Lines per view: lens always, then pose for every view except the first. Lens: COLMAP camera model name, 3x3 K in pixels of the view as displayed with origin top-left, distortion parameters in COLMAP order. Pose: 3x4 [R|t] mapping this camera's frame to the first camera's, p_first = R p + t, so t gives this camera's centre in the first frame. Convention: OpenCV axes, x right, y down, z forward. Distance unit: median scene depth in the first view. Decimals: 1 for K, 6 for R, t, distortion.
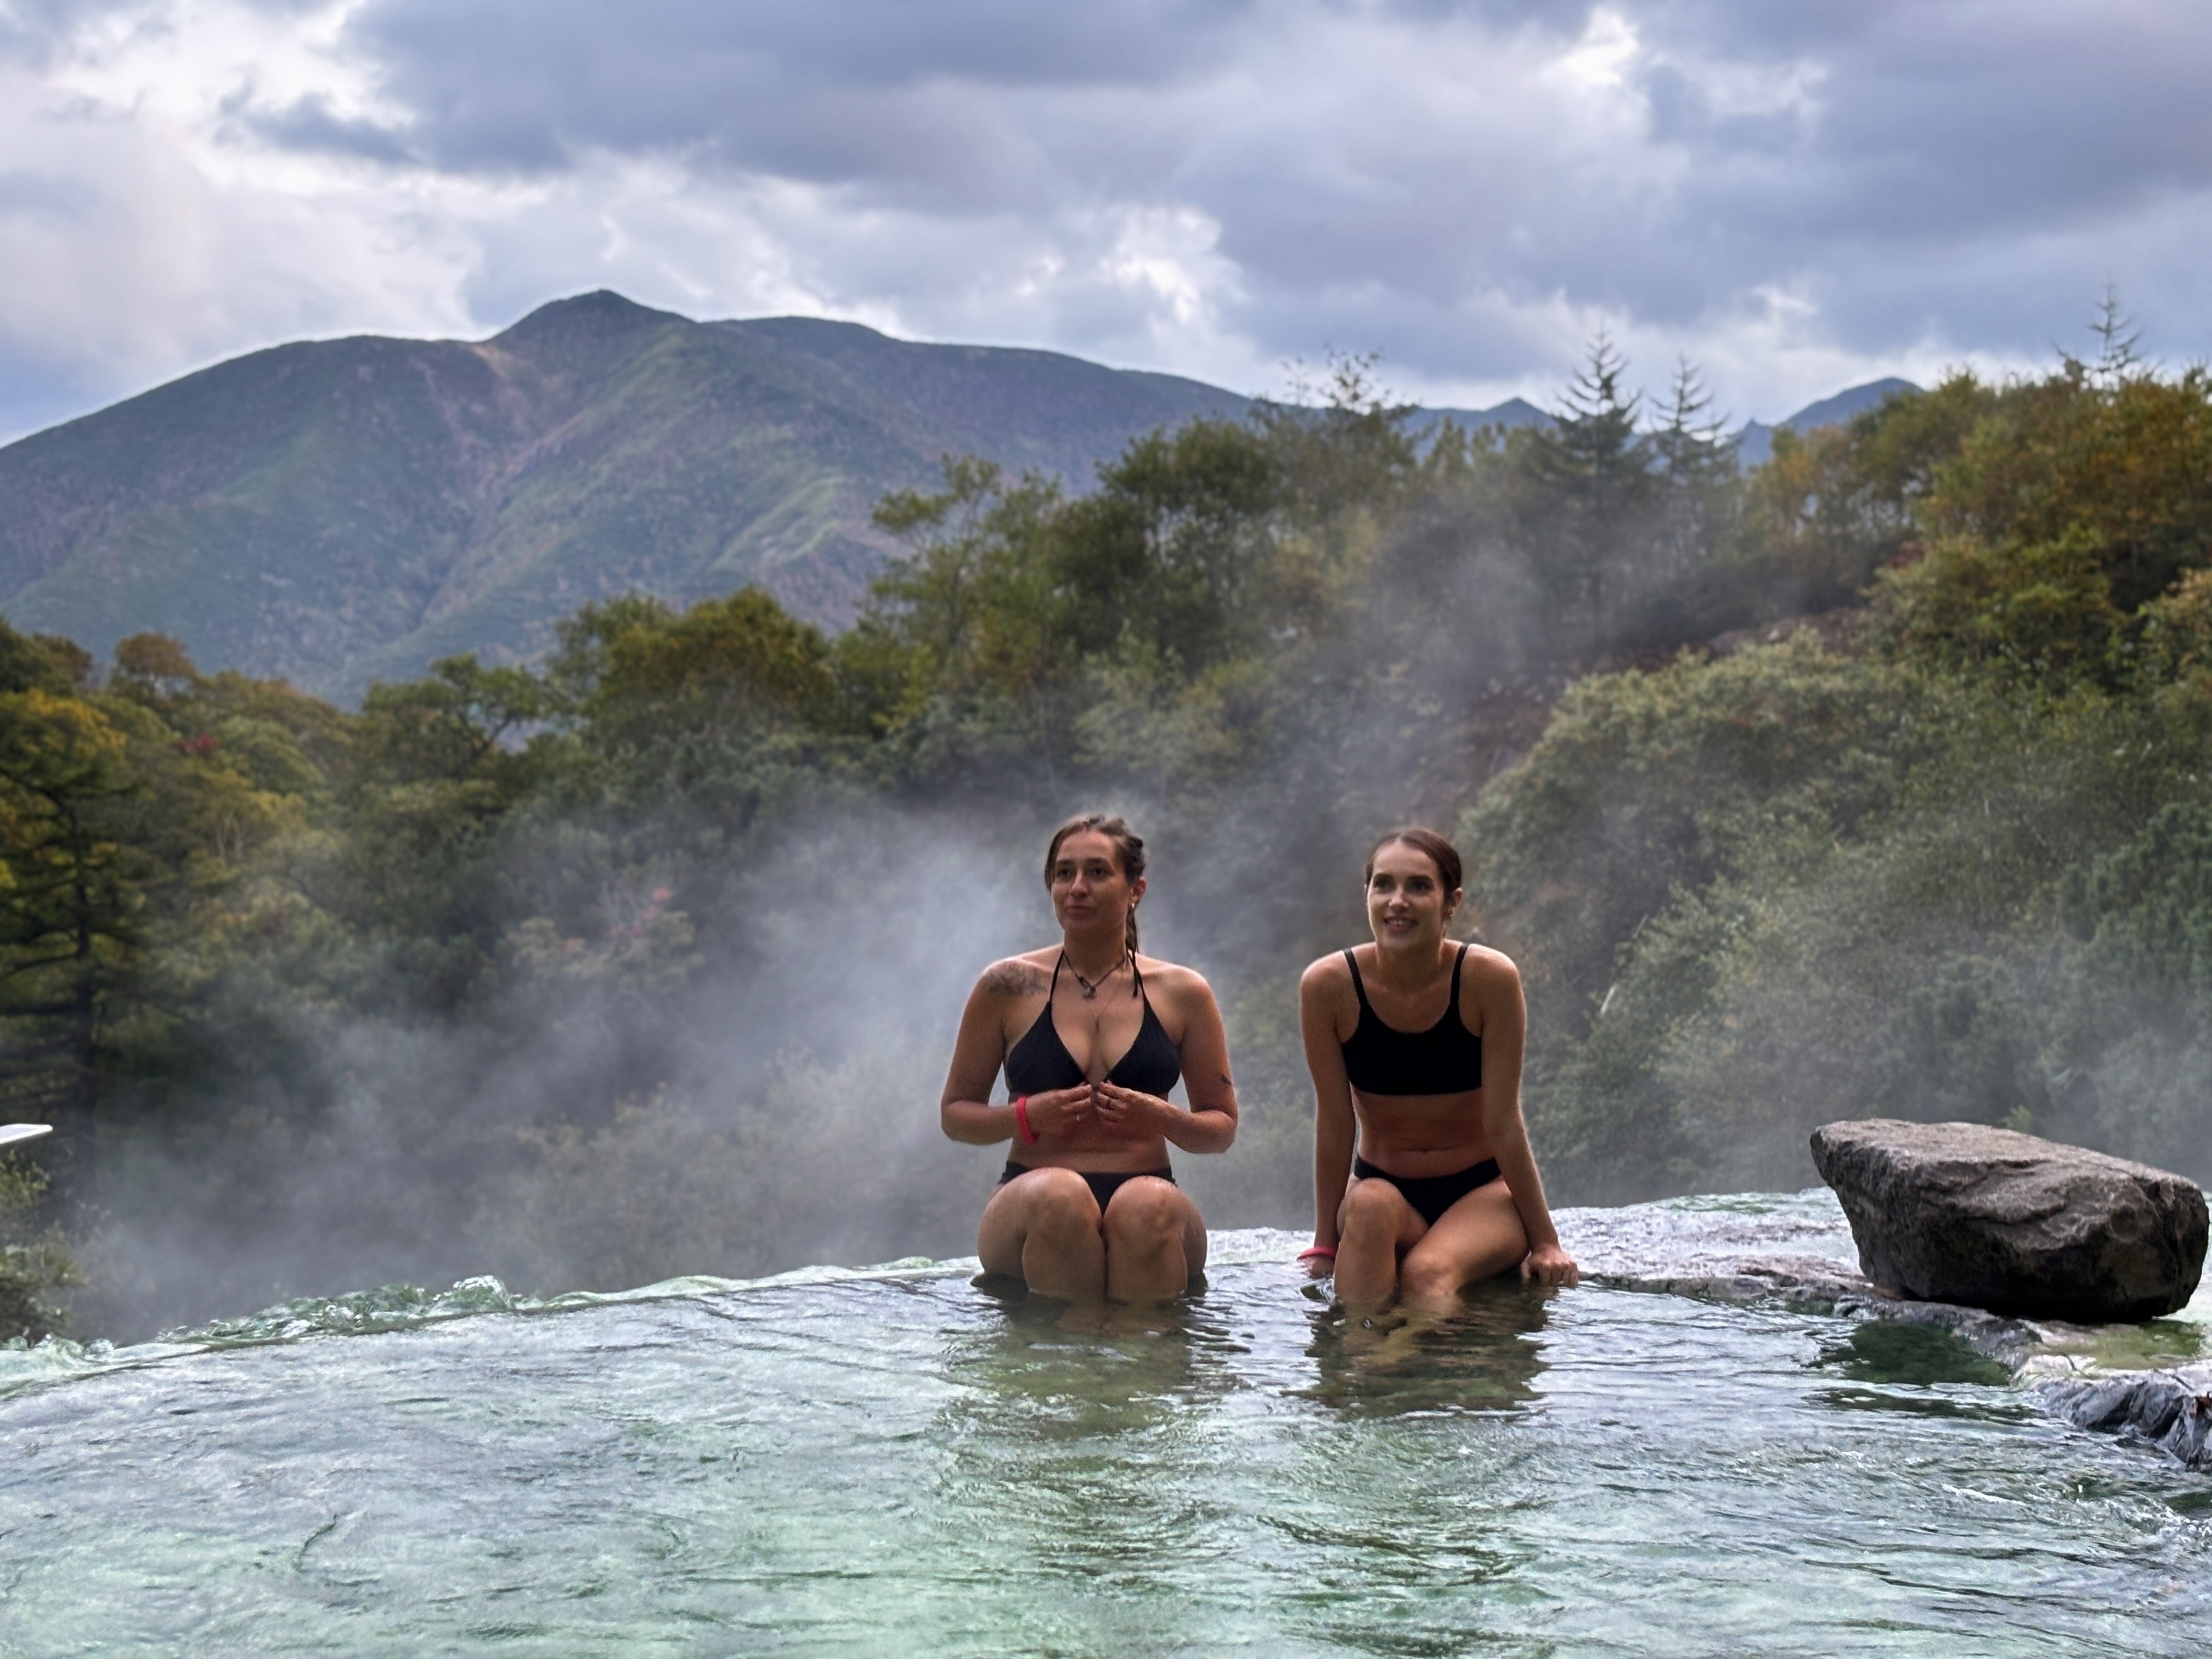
lens RADIAL K [[3721.2, 0, 1093.8], [0, 3721.2, 826.9], [0, 0, 1]] dist [0.015629, 0.000000]
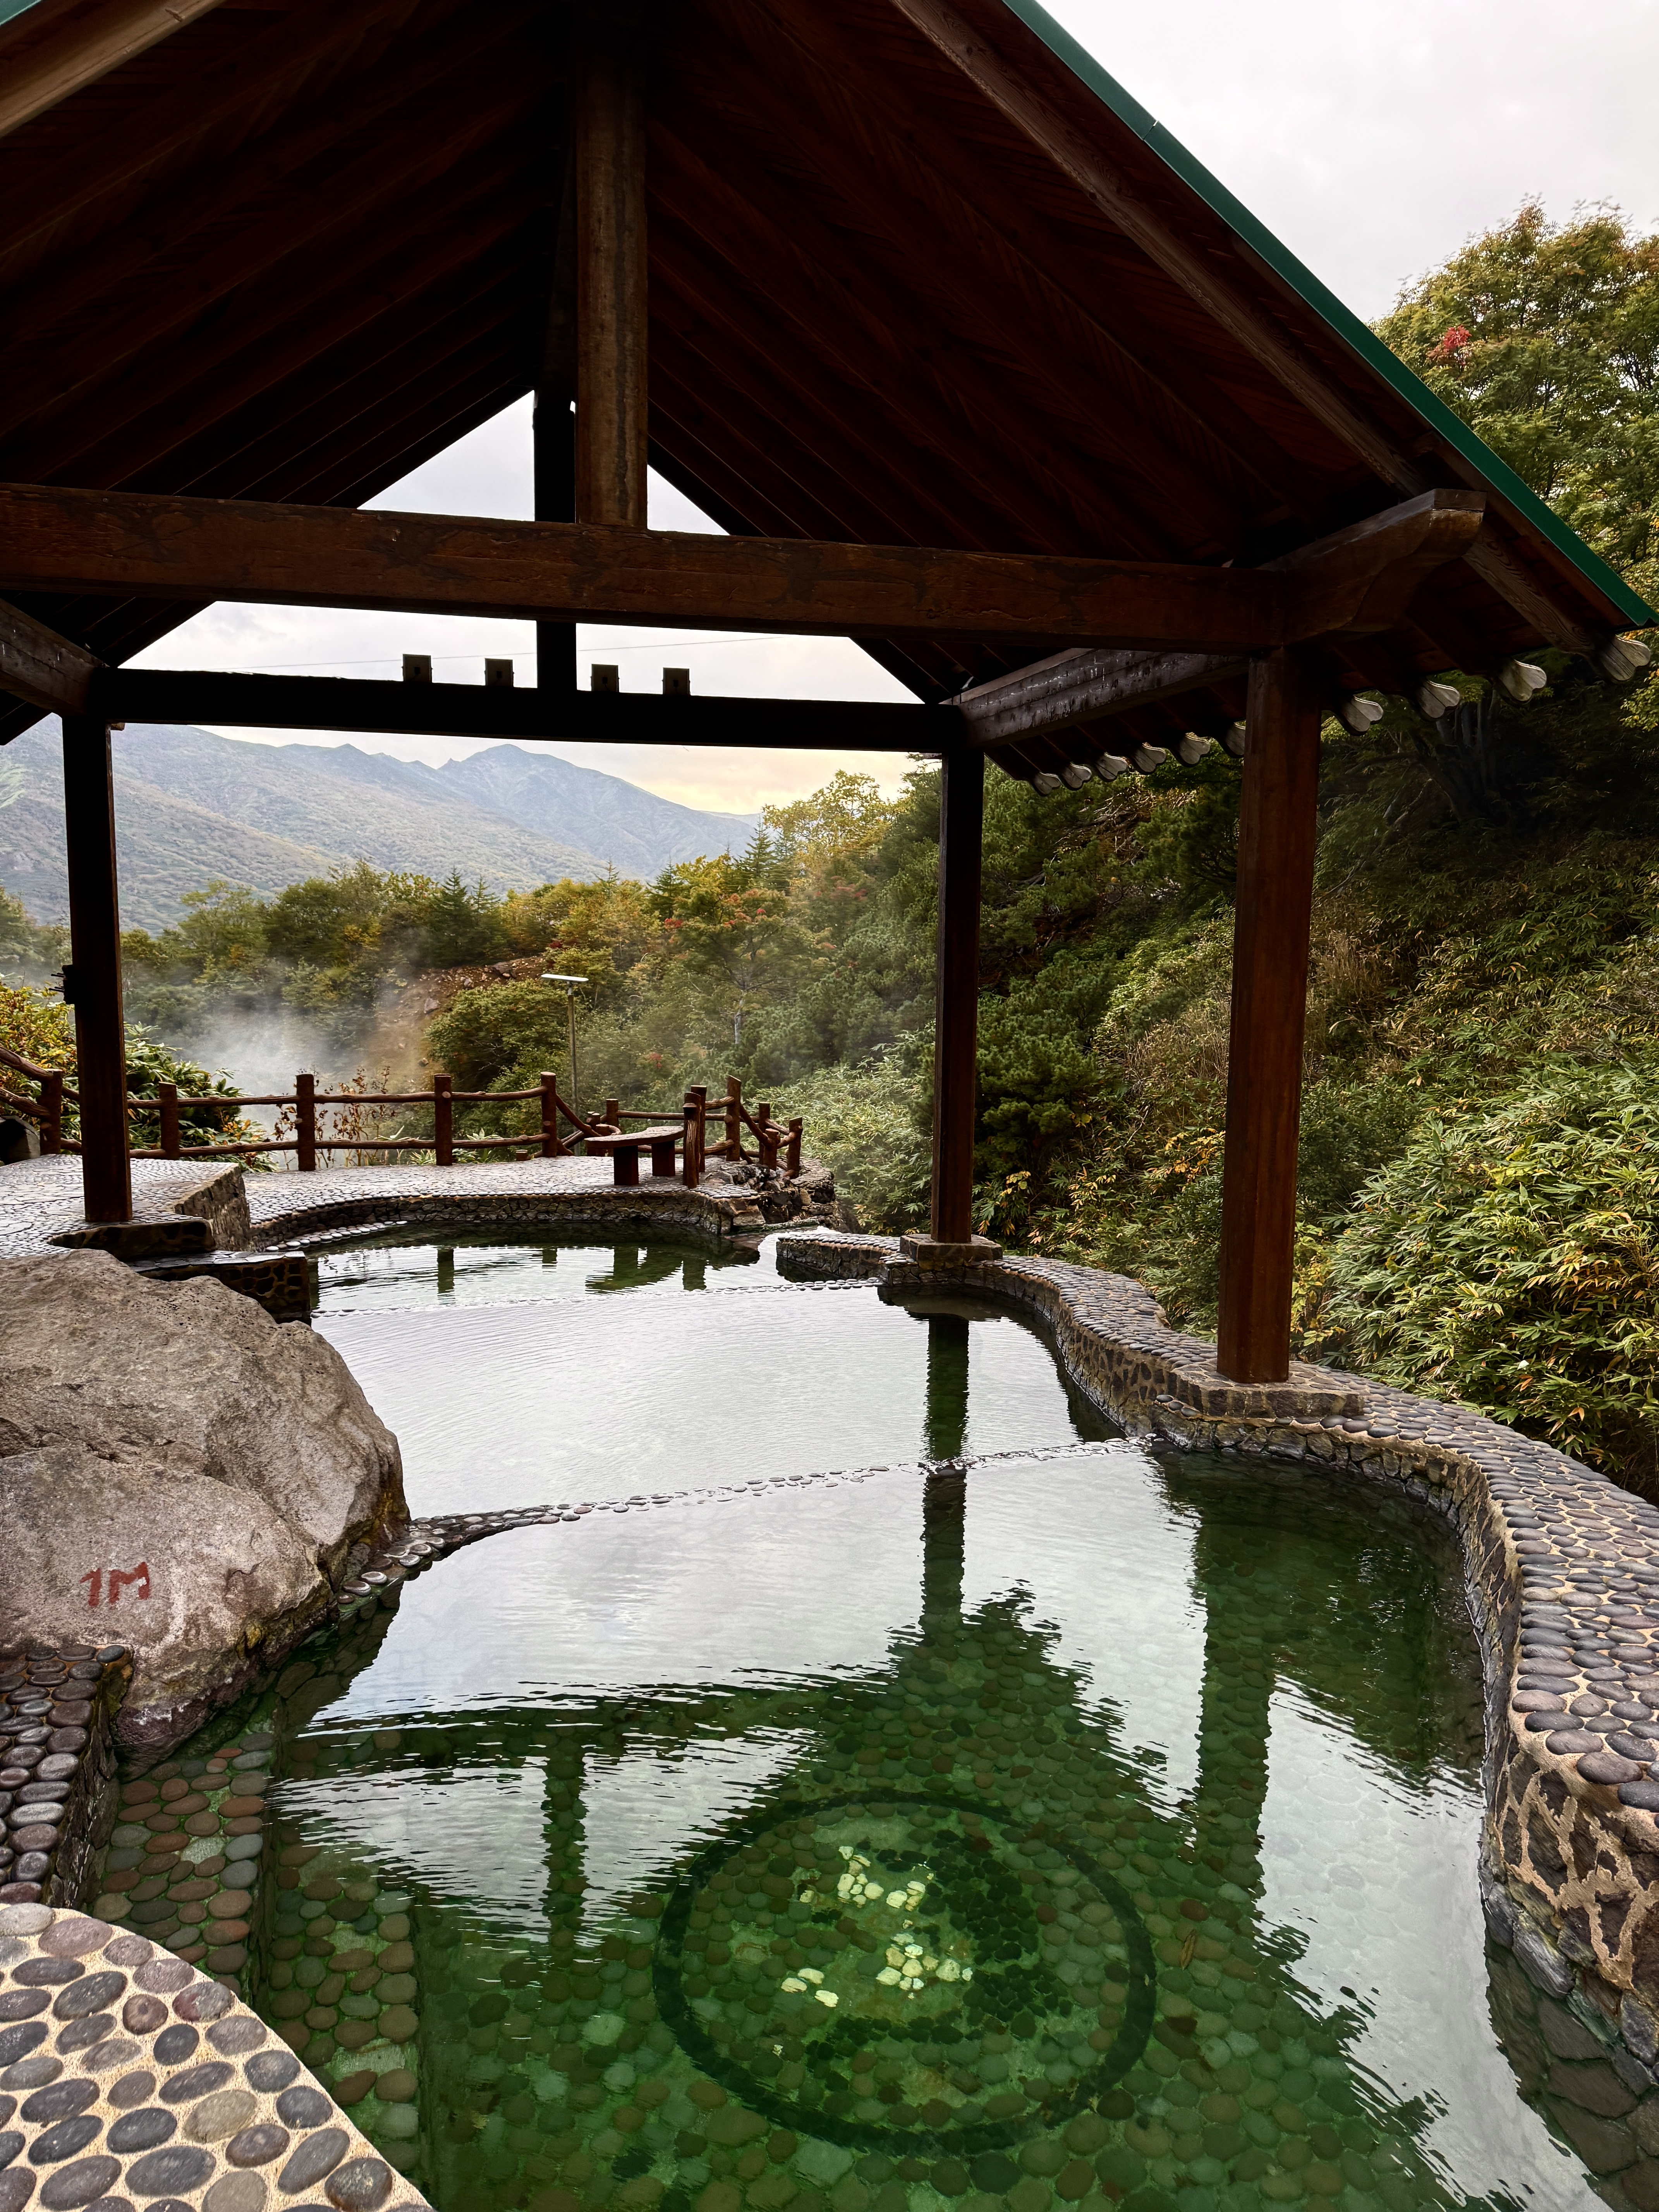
lens RADIAL K [[1517.3, 0, 829.9], [0, 1517.3, 1109.6], [0, 0, 1]] dist [0.010311, -0.009505]
pose [[0.912648, -0.046017, 0.406147, -0.095222], [-0.004260, 0.992518, 0.122027, -0.077937], [-0.408723, -0.113098, 0.905624, -0.285840]]
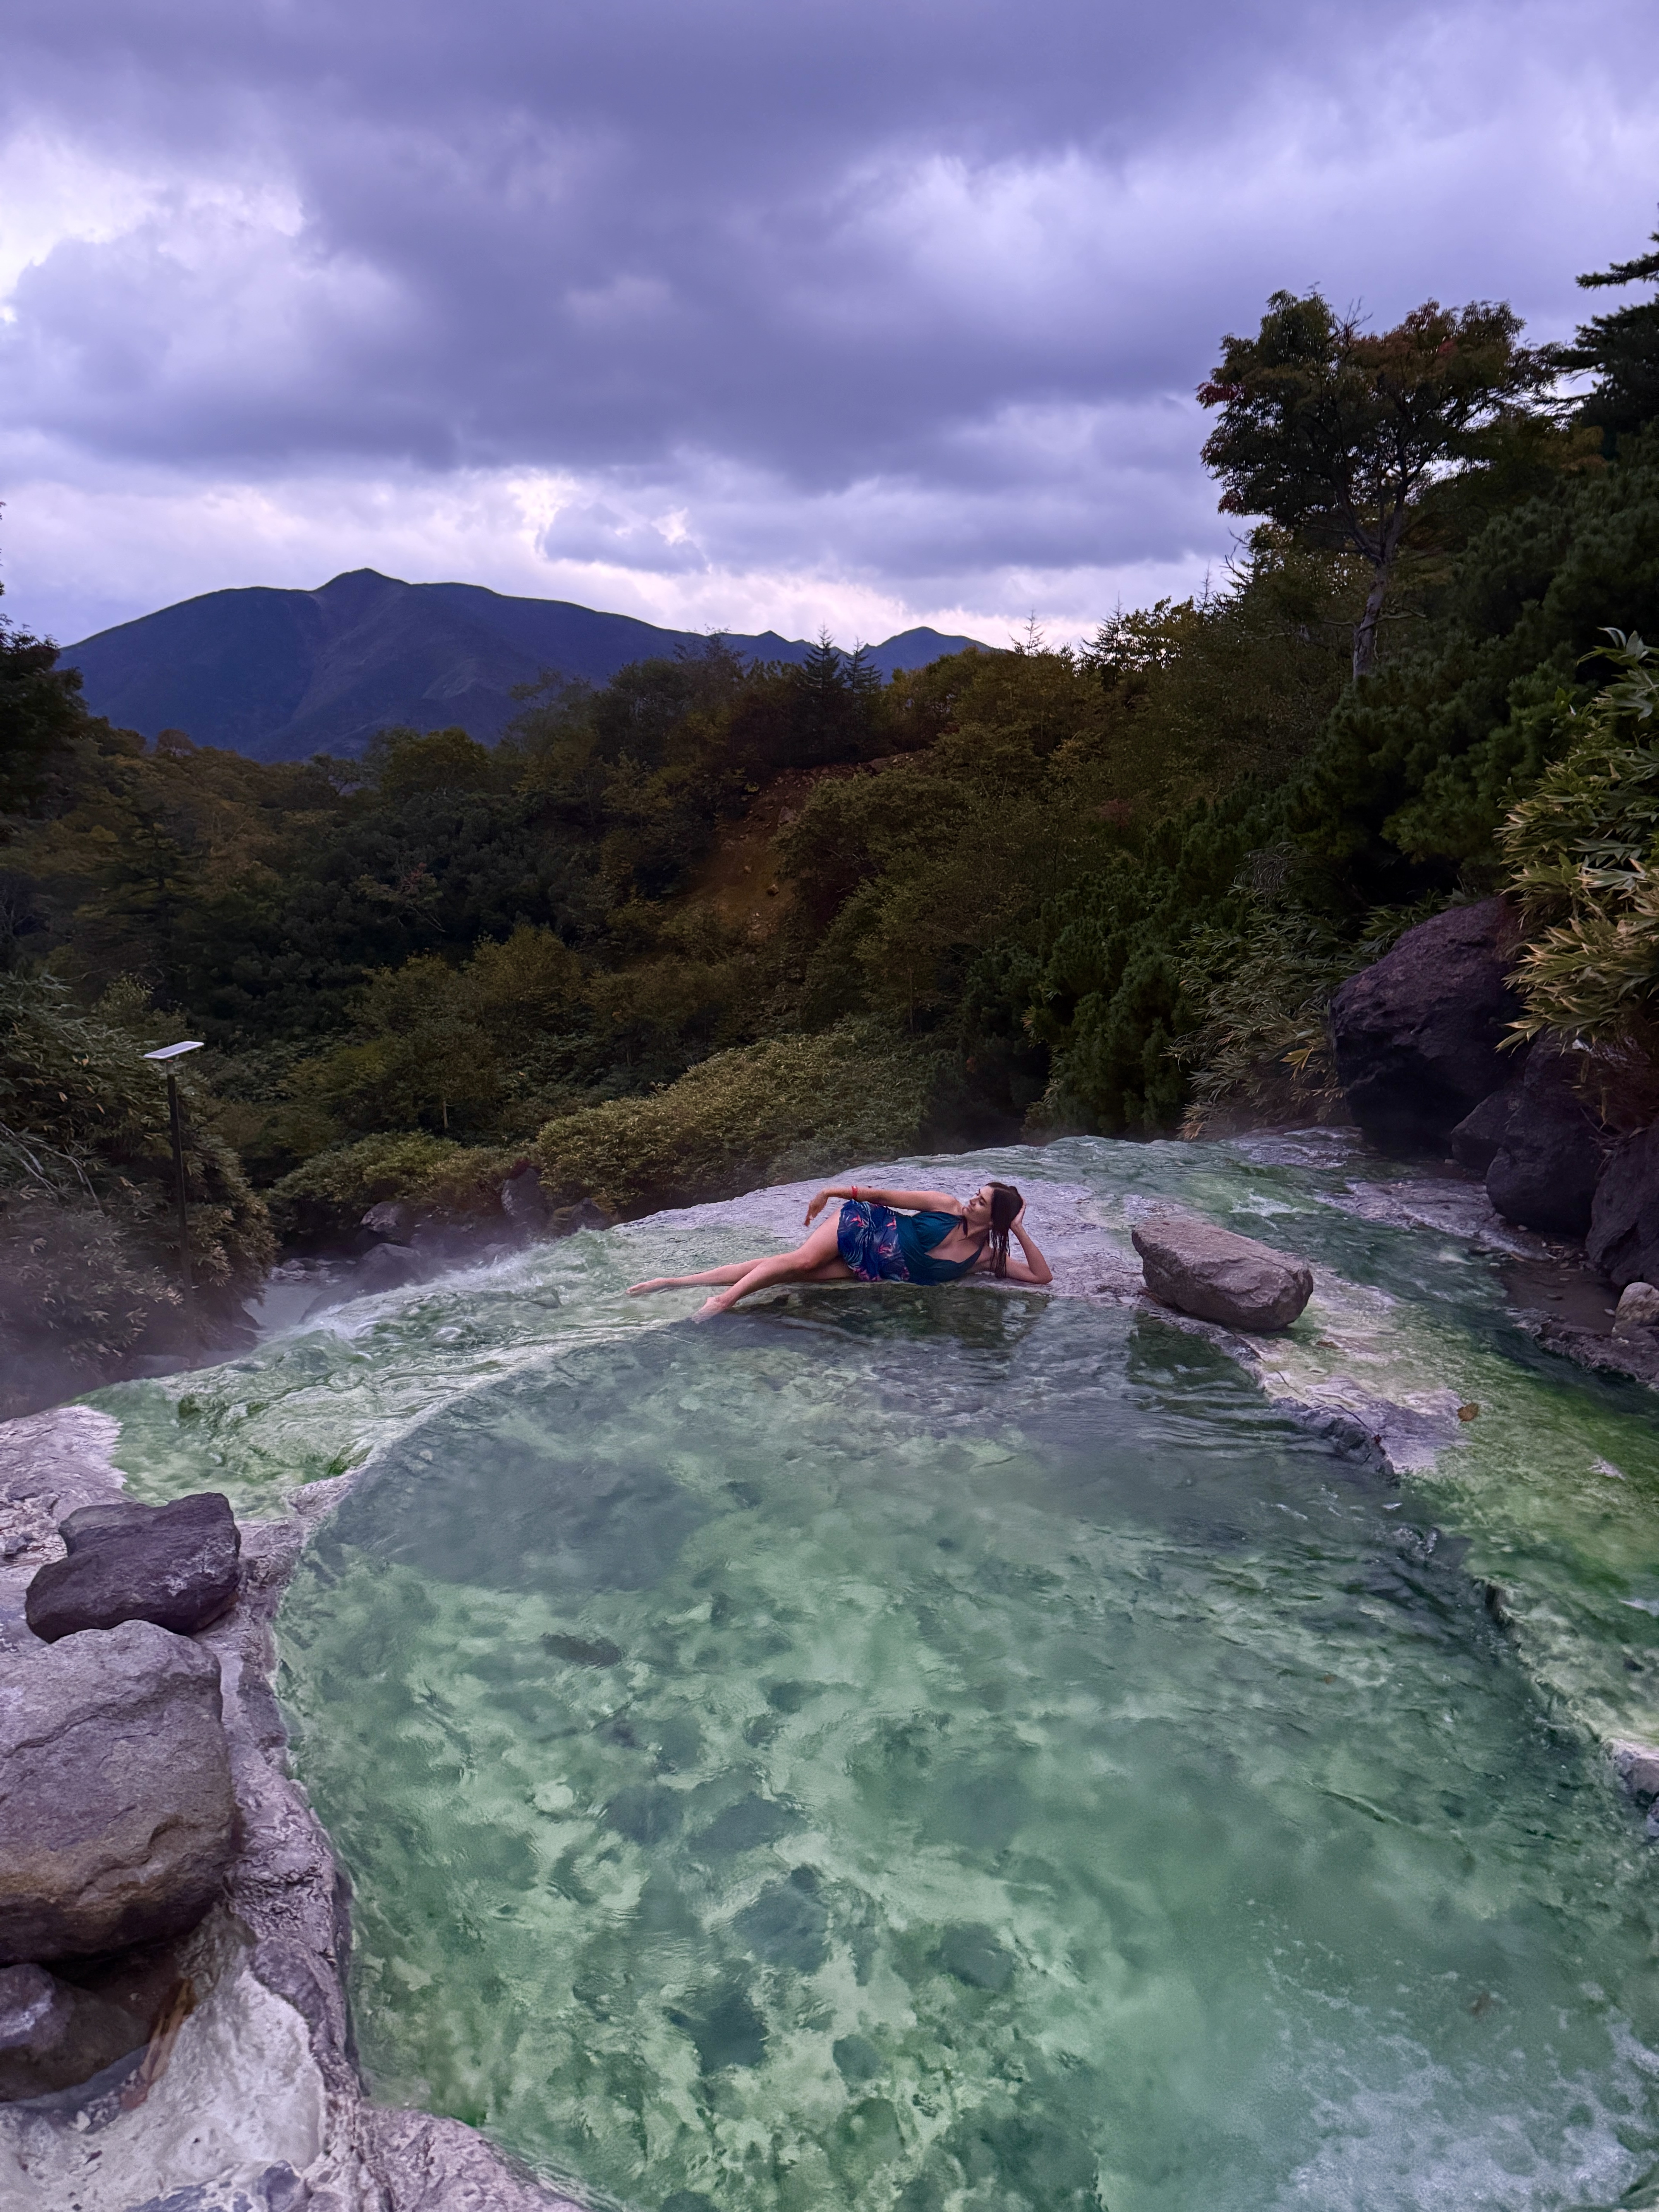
lens RADIAL K [[1517.3, 0, 825.8], [0, 1517.3, 1103.5], [0, 0, 1]] dist [0.010311, -0.009505]
pose [[0.988227, -0.015464, 0.152208, -0.011826], [-0.013506, 0.982177, 0.187475, -0.014638], [-0.152395, -0.187323, 0.970405, 0.011718]]
